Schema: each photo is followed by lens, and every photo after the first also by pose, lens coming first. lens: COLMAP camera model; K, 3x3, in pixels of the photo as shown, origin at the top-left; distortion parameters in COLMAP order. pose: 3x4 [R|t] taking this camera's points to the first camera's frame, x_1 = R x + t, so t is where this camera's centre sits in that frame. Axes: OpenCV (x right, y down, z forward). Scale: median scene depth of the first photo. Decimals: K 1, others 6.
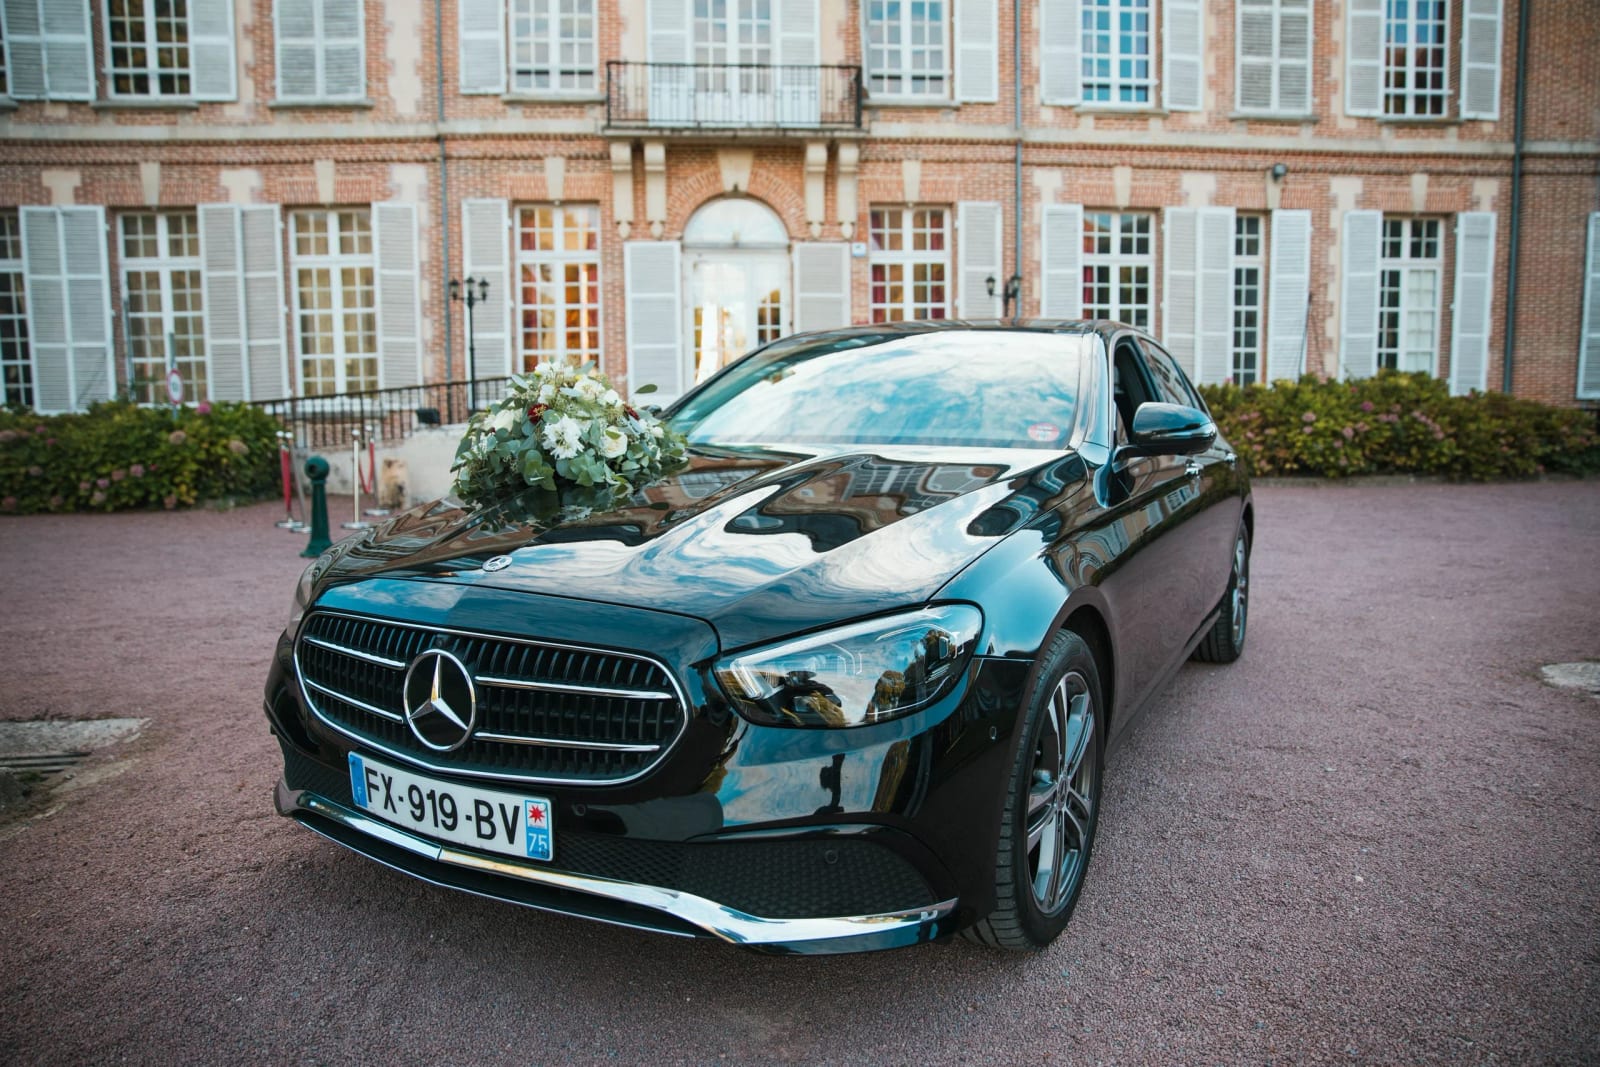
lens RADIAL K [[1160.7, 0, 806.4], [0, 1160.7, 546.2], [0, 0, 1]] dist [-0.086018, 0.056432]
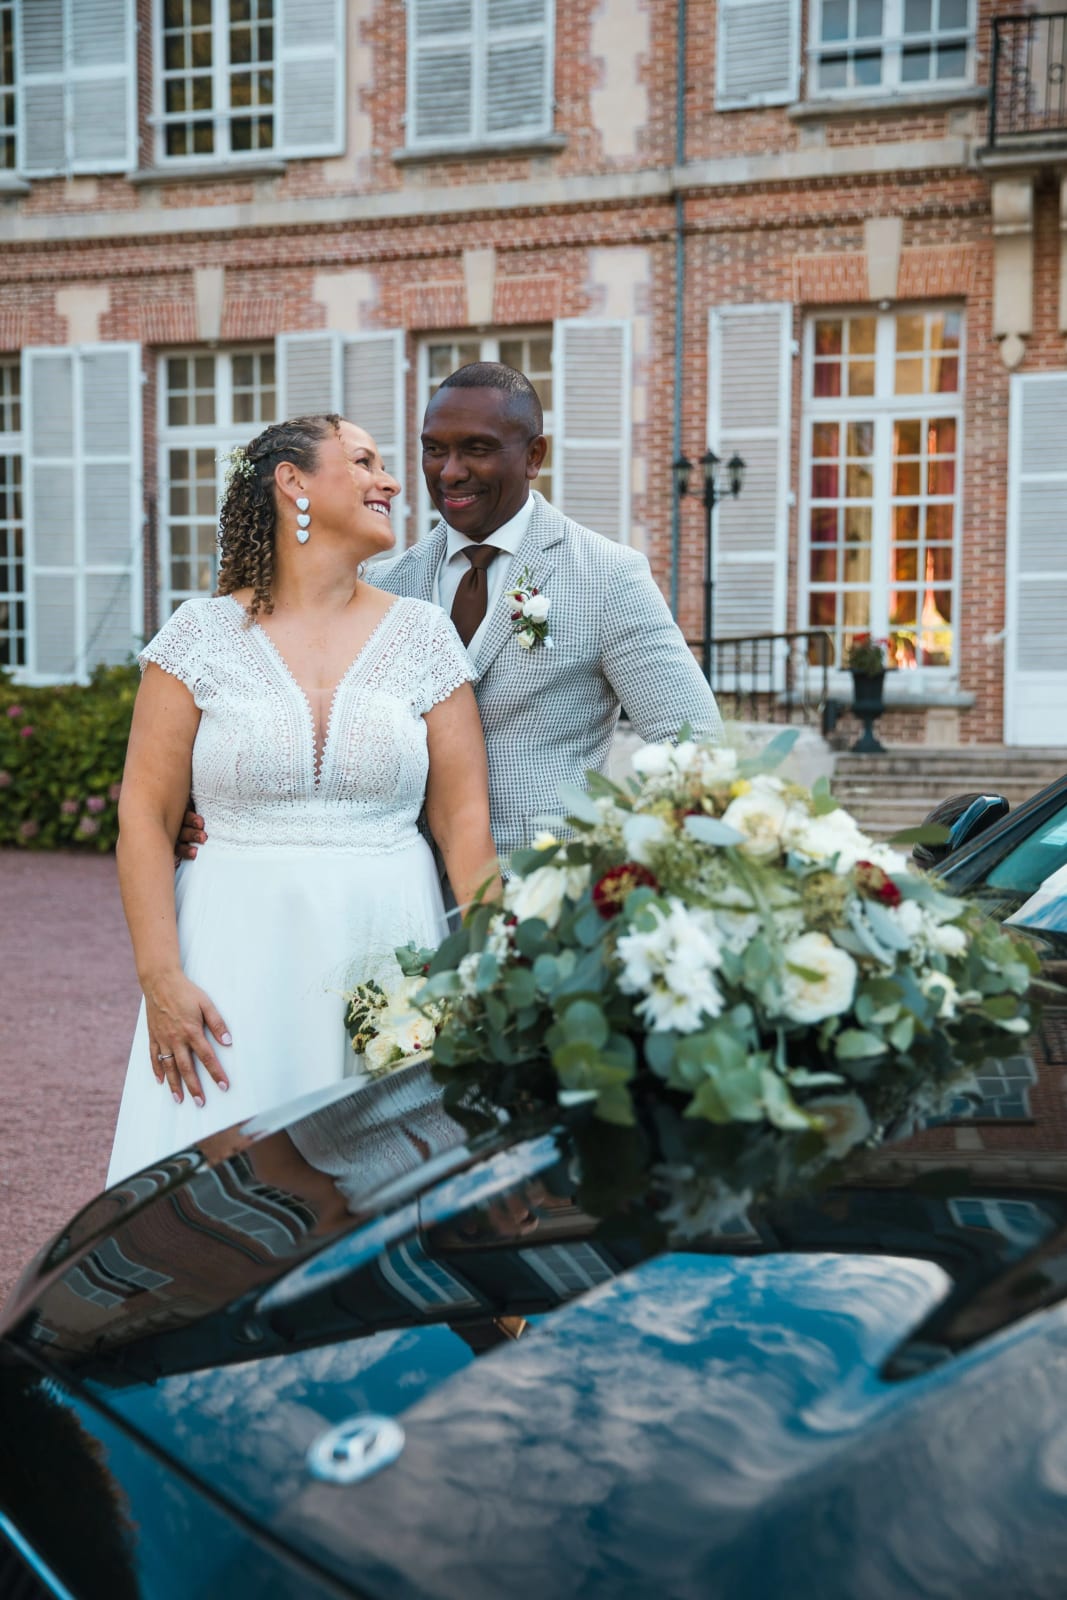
lens RADIAL K [[1862.9, 0, 533.1], [0, 1862.9, 801.0], [0, 0, 1]] dist [0.037887, 0.000000]
pose [[0.913052, 0.050439, -0.404712, -0.005294], [-0.061822, 0.997973, -0.015096, -0.051190], [0.403130, 0.038804, 0.914320, 0.166532]]
